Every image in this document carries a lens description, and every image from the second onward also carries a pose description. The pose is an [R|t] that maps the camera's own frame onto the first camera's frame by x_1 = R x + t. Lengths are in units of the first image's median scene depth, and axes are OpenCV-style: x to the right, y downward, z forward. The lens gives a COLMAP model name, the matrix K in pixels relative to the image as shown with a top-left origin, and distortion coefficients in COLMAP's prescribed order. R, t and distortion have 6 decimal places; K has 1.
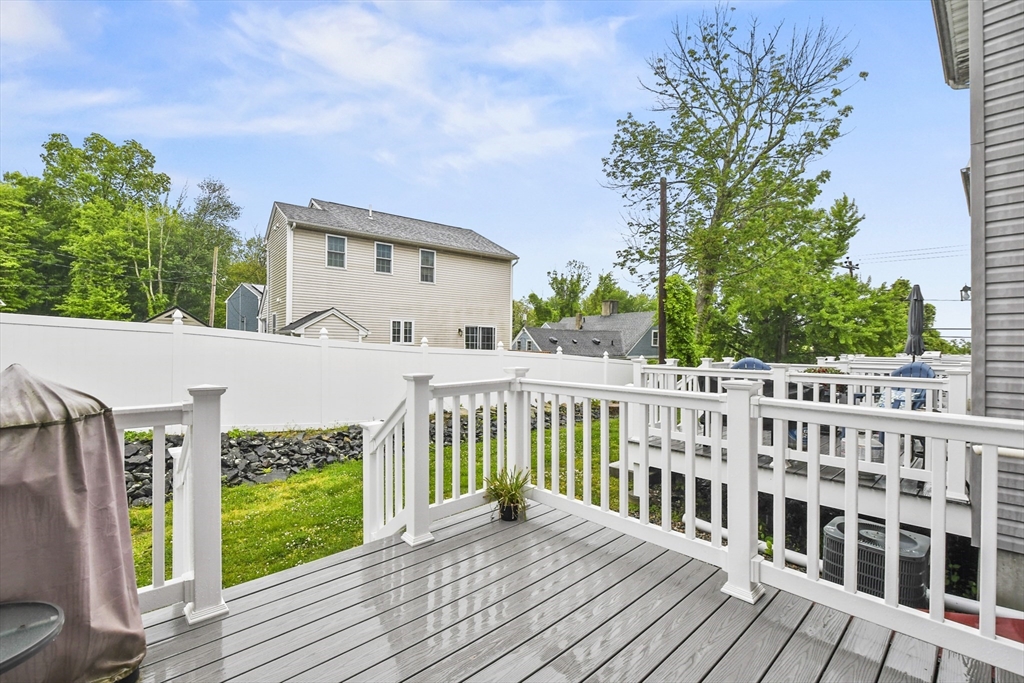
lens RADIAL K [[445.8, 0, 505.5], [0, 445.8, 345.2], [0, 0, 1]] dist [0.029010, -0.027751]
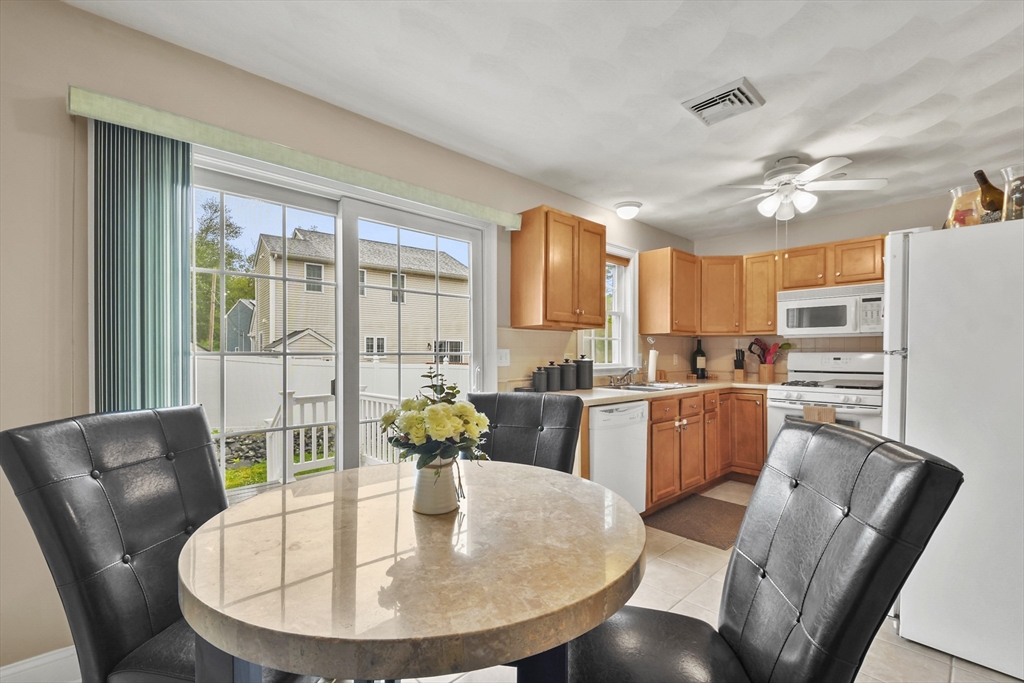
lens RADIAL K [[447.6, 0, 503.6], [0, 447.6, 353.7], [0, 0, 1]] dist [0.028594, -0.020213]
pose [[0.999851, -0.010350, -0.013827, 0.102847], [0.010378, 0.999944, 0.001923, -0.011854], [0.013806, -0.002066, 0.999903, -0.119753]]
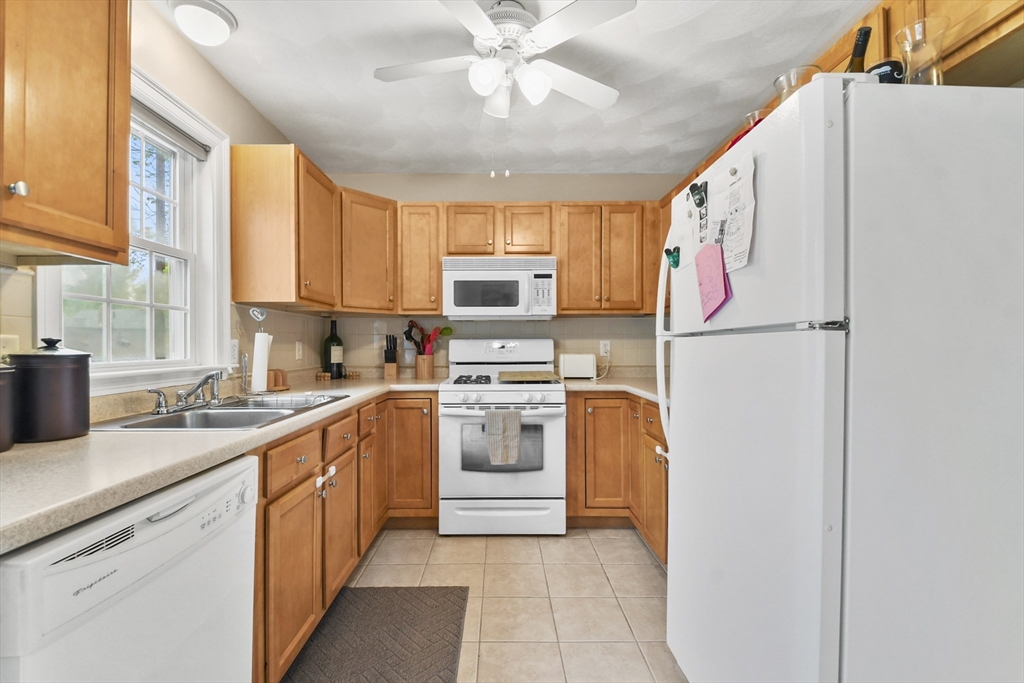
lens RADIAL K [[445.8, 0, 505.5], [0, 445.8, 345.2], [0, 0, 1]] dist [0.029010, -0.027751]
pose [[0.678503, -0.012978, 0.734483, 0.130985], [0.009508, 0.999915, 0.008886, -0.009604], [-0.734537, 0.000954, 0.678568, -0.022309]]
